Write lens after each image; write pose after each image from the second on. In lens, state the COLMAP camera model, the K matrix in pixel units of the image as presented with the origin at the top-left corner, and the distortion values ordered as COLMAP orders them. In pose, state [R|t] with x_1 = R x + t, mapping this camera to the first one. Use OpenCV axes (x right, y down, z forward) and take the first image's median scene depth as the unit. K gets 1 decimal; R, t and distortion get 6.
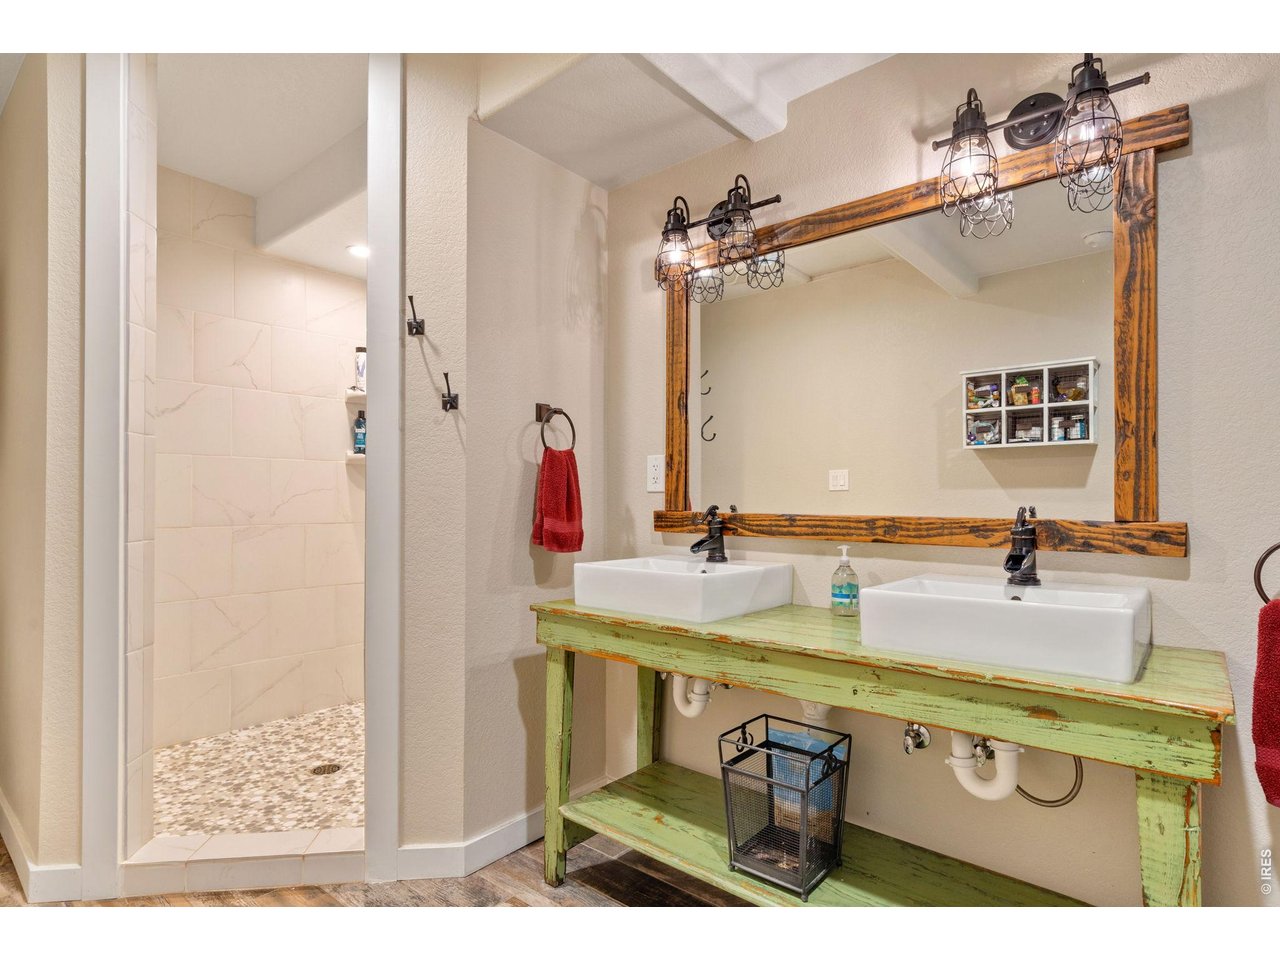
lens RADIAL K [[685.3, 0, 577.0], [0, 685.3, 484.5], [0, 0, 1]] dist [0.019506, 0.000463]
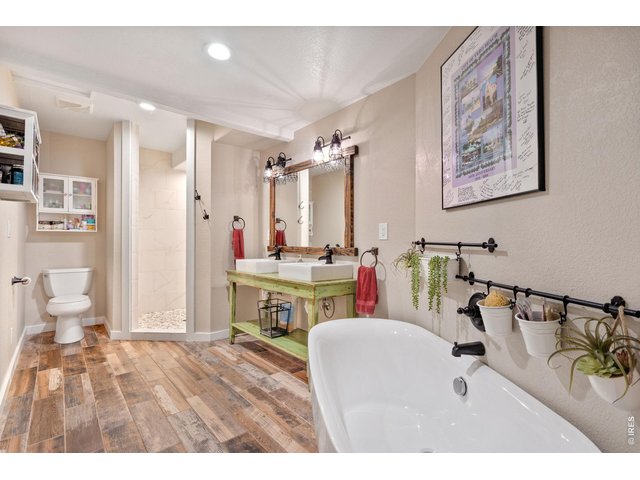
lens RADIAL K [[315.9, 0, 320.0], [0, 315.9, 240.0], [0, 0, 1]] dist [0.002649, 0.000591]
pose [[0.990645, -0.005712, -0.136341, 0.629803], [0.007487, 0.999894, 0.012508, -0.009567], [0.136255, -0.013412, 0.990583, -0.592728]]
